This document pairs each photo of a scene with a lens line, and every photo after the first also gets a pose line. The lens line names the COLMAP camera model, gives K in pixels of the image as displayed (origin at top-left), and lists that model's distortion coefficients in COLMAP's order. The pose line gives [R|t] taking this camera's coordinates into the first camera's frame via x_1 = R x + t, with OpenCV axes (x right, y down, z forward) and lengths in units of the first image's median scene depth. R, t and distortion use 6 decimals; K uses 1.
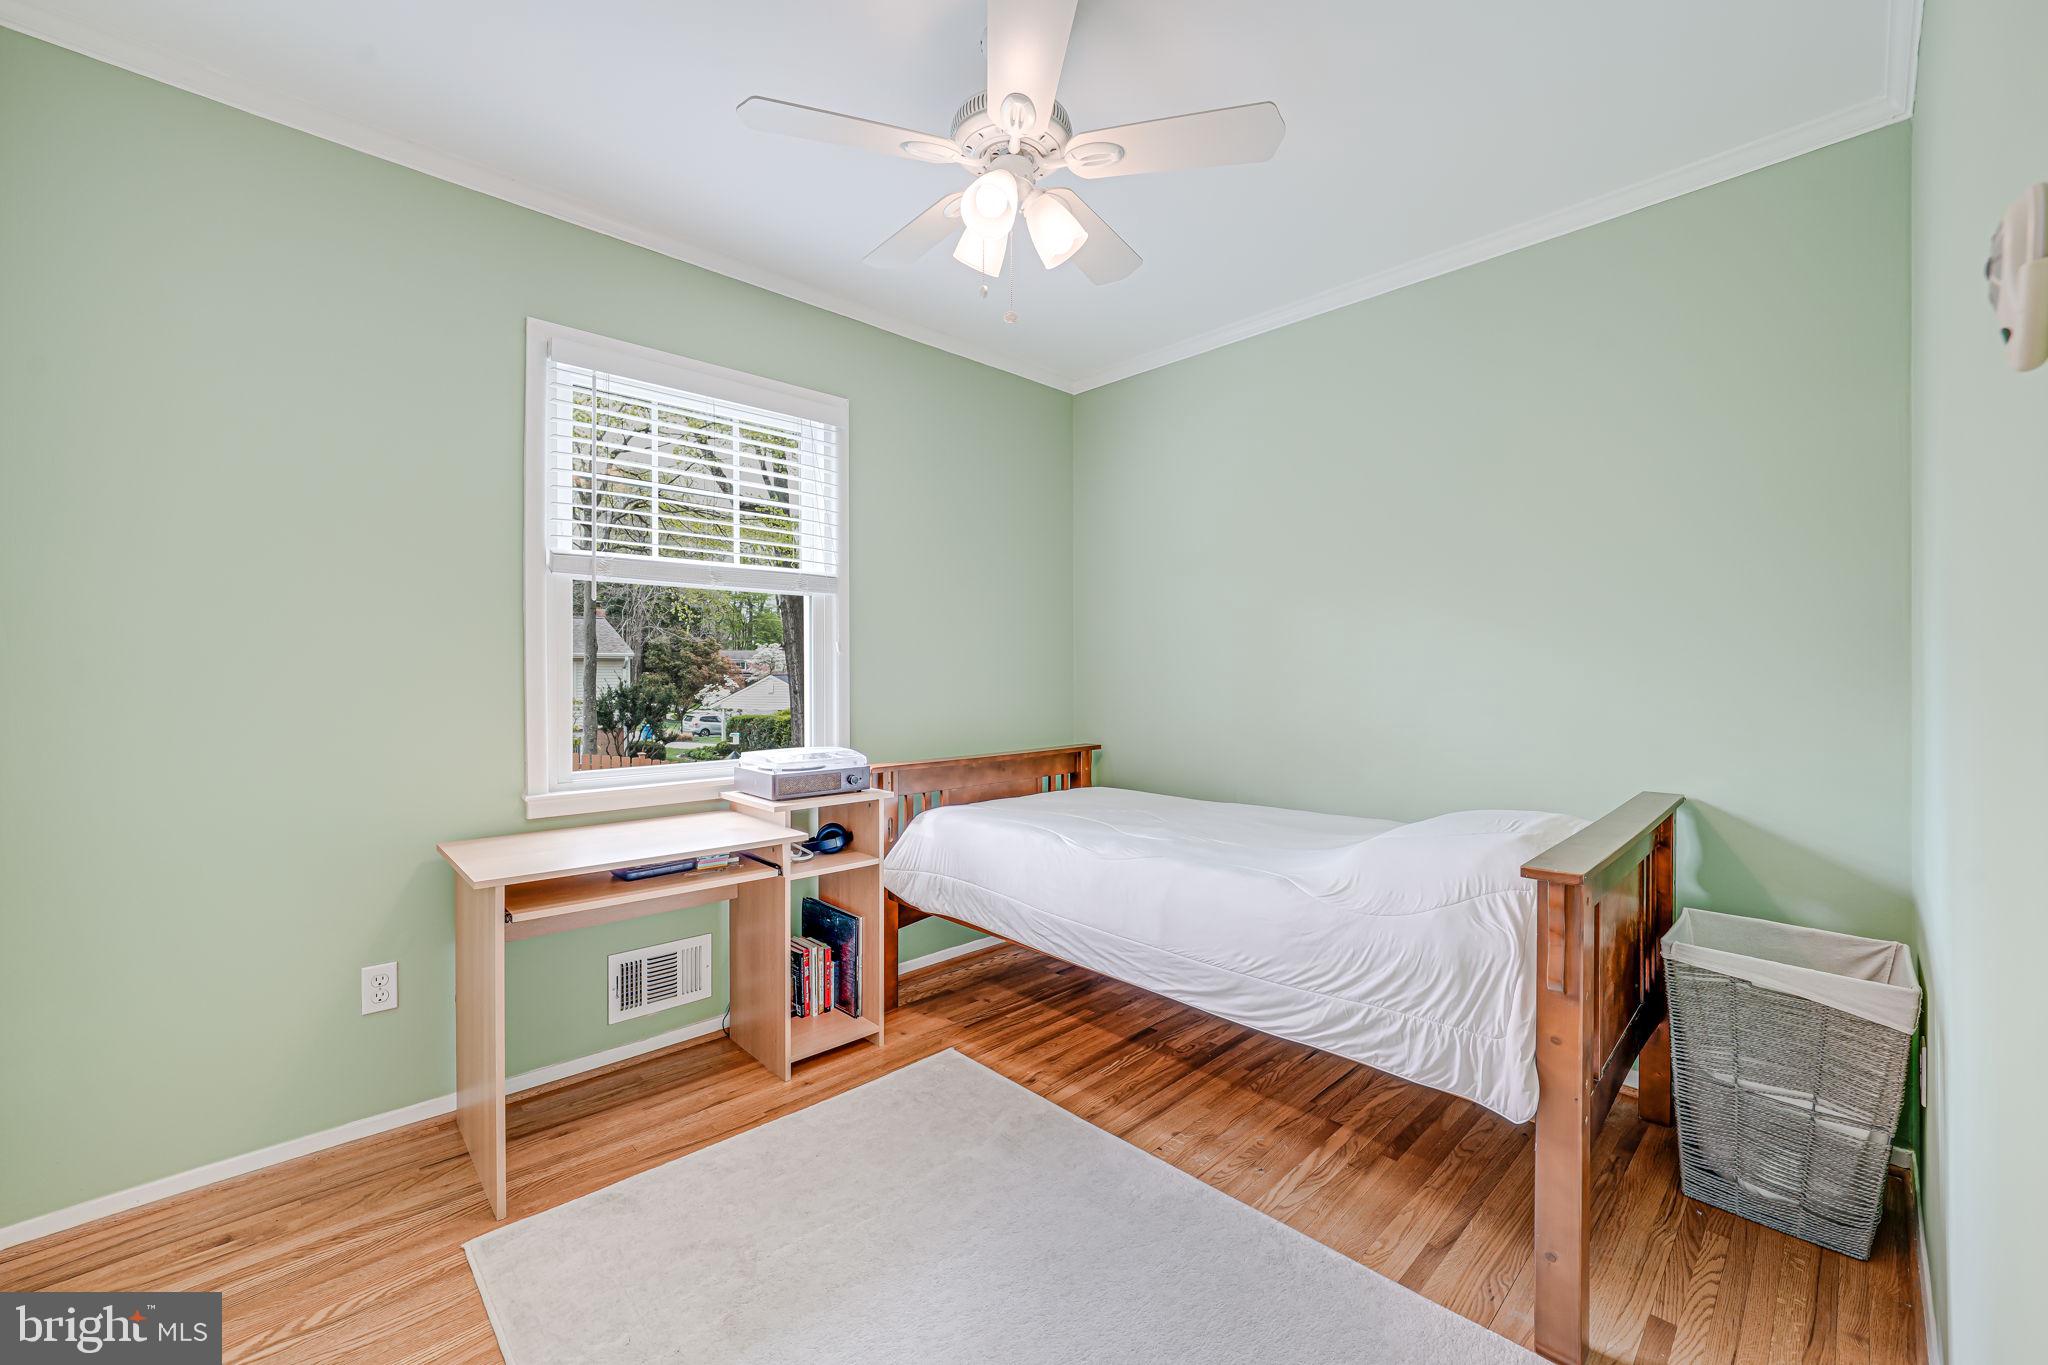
lens RADIAL K [[819.9, 0, 1013.2], [0, 819.9, 672.0], [0, 0, 1]] dist [-0.002160, 0.000007]
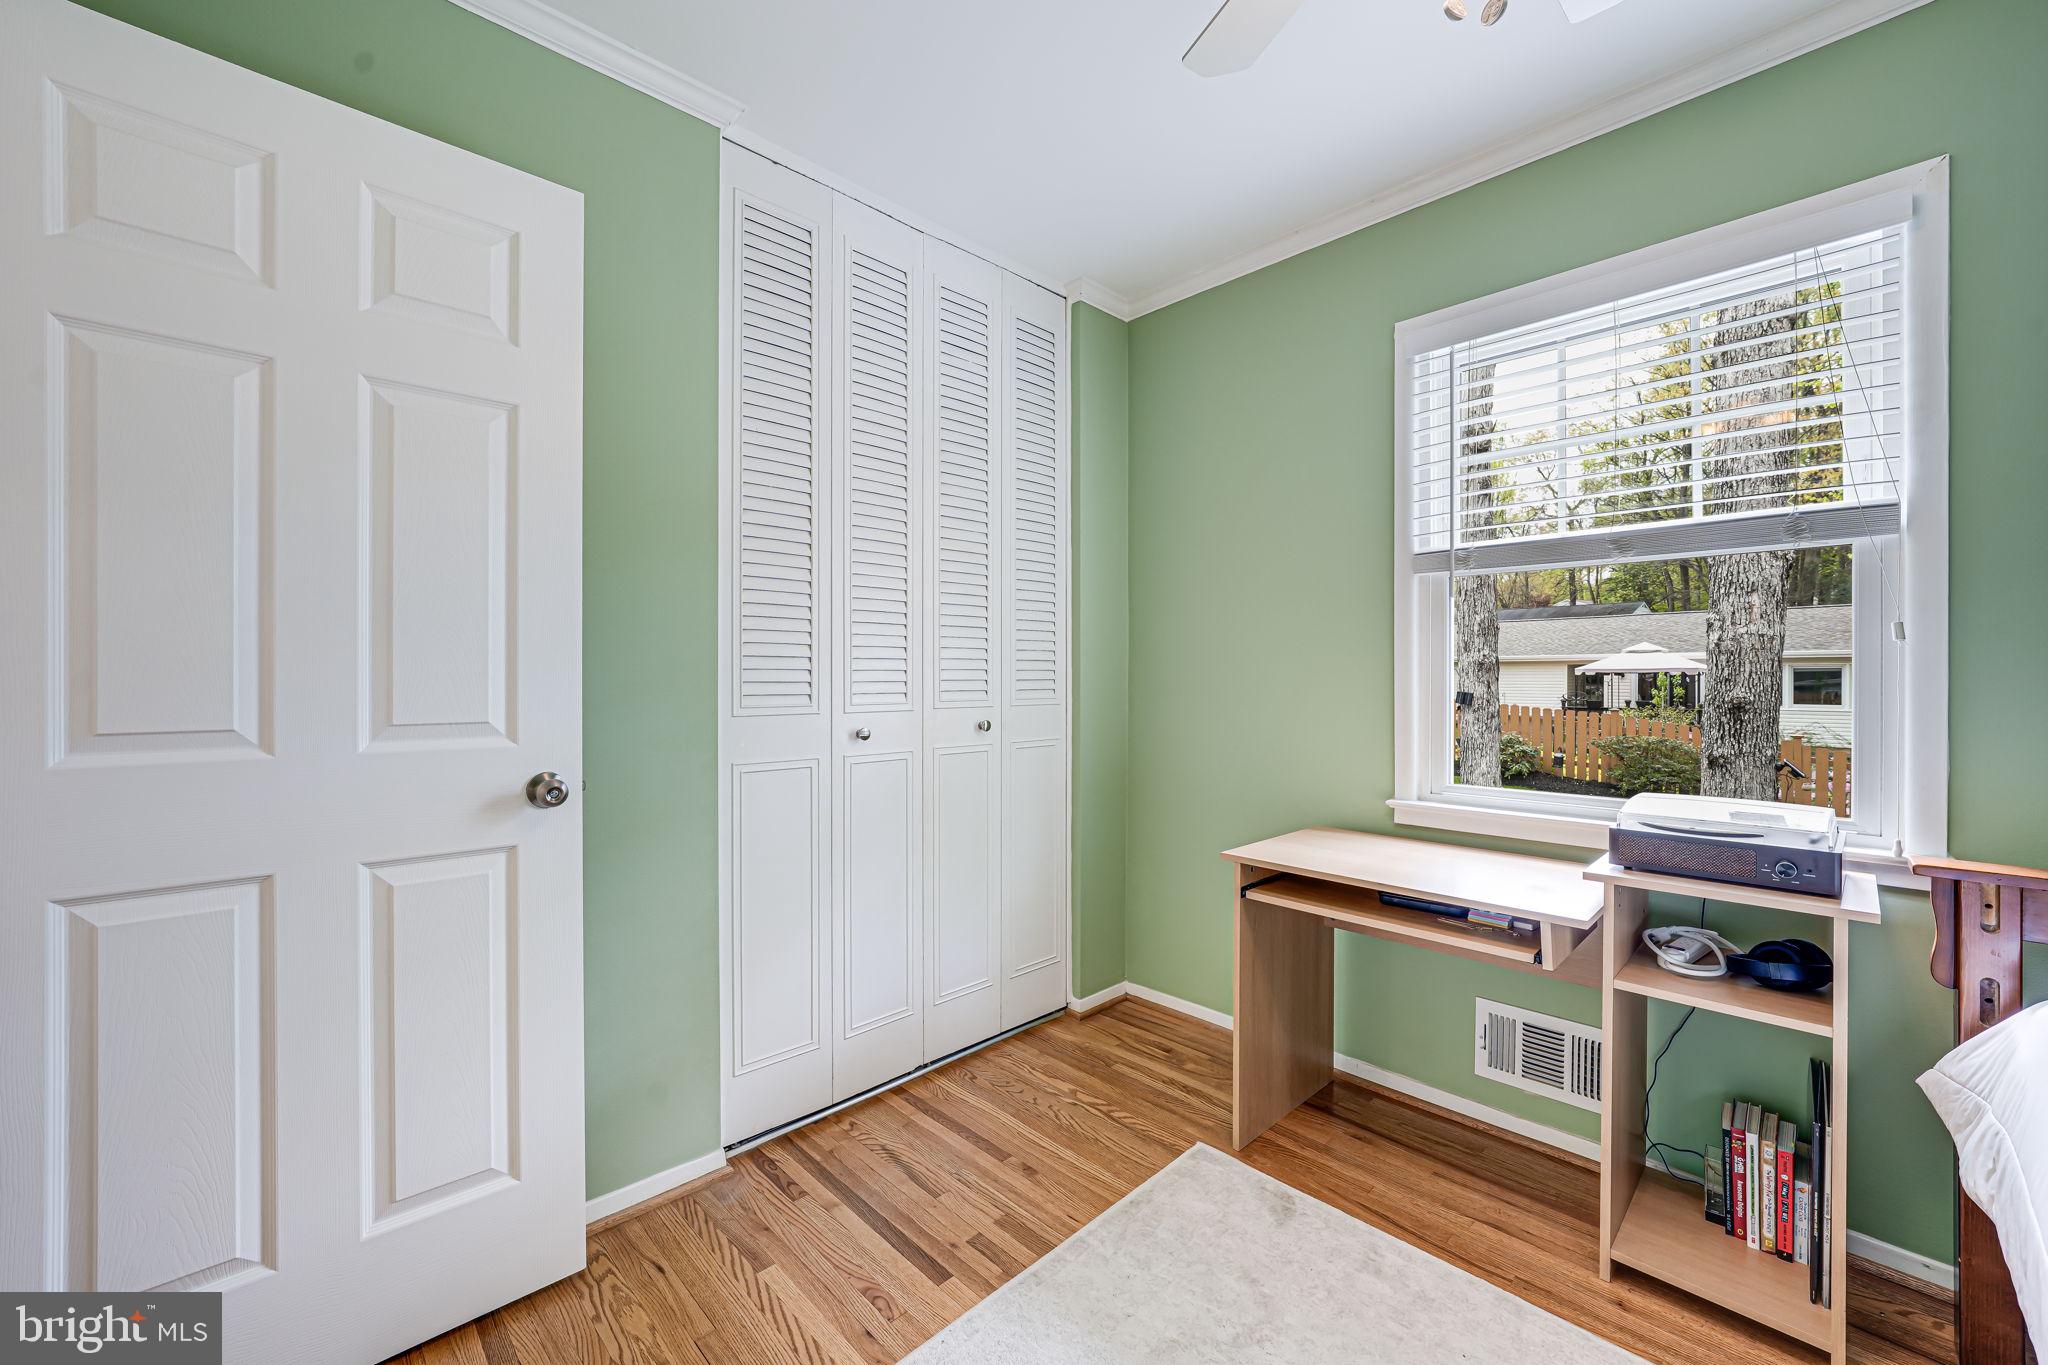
lens RADIAL K [[819.9, 0, 1013.2], [0, 819.9, 672.0], [0, 0, 1]] dist [-0.002160, 0.000007]
pose [[0.002312, 0.004350, -0.999988, 0.406897], [0.010886, 0.999931, 0.004375, -0.016391], [0.999938, -0.010896, 0.002265, 0.517127]]
